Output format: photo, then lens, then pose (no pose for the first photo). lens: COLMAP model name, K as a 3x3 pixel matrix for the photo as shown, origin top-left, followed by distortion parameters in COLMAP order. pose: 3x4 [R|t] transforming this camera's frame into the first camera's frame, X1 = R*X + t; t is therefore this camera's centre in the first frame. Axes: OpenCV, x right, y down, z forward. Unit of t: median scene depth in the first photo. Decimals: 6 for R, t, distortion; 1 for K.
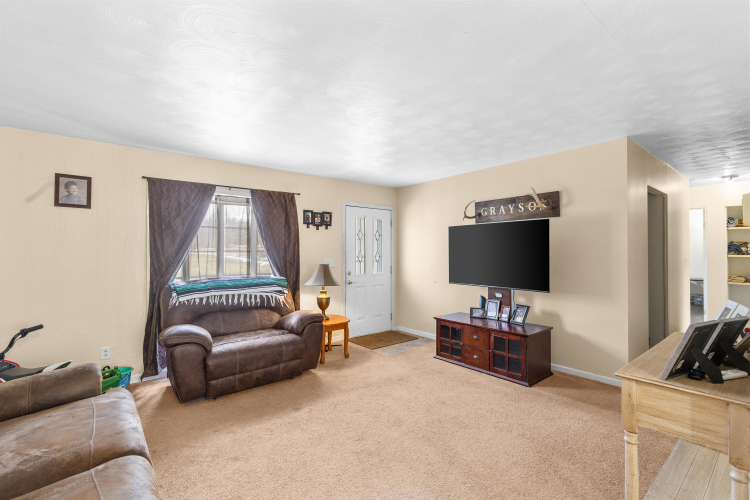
lens RADIAL K [[342.1, 0, 370.7], [0, 342.1, 253.5], [0, 0, 1]] dist [-0.000158, -0.000117]
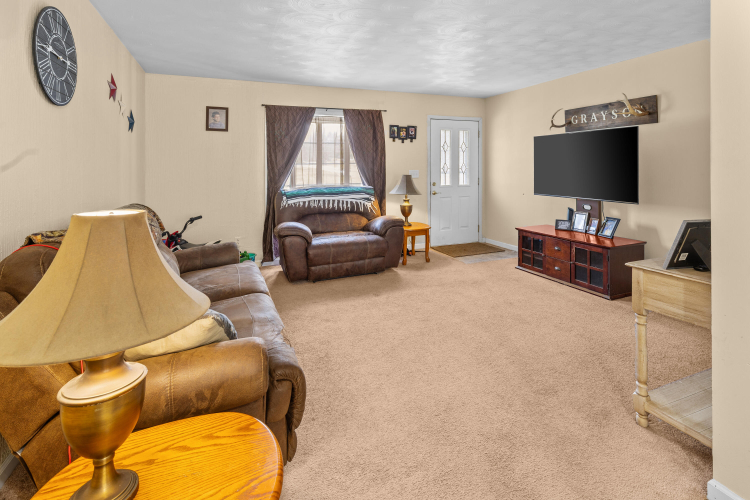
lens RADIAL K [[371.5, 0, 364.2], [0, 371.5, 171.8], [0, 0, 1]] dist [-0.000257, -0.000296]
pose [[0.953841, -0.000885, -0.300311, 0.092953], [0.004705, 0.999917, 0.011995, 0.007895], [0.300275, -0.012855, 0.953766, -0.172978]]
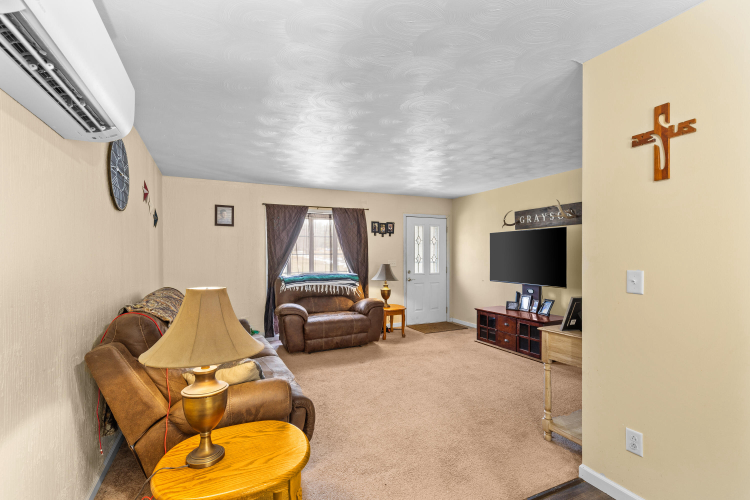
lens RADIAL K [[351.5, 0, 364.3], [0, 351.5, 258.7], [0, 0, 1]] dist [-0.000788, -0.000028]
pose [[0.967949, 0.001960, -0.251141, 0.123150], [0.000019, 0.999969, 0.007879, 0.000722], [0.251149, -0.007631, 0.967918, -0.321522]]
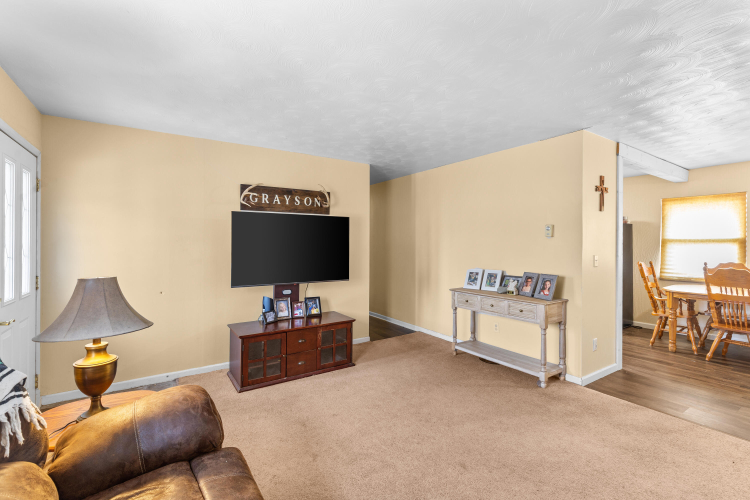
lens RADIAL K [[338.5, 0, 387.6], [0, 338.5, 248.2], [0, 0, 1]] dist [0.001405, 0.000247]
pose [[0.059946, -0.008404, 0.998166, -0.529154], [-0.000997, 0.999964, 0.008479, -0.005032], [-0.998201, -0.001504, 0.059936, 0.680295]]
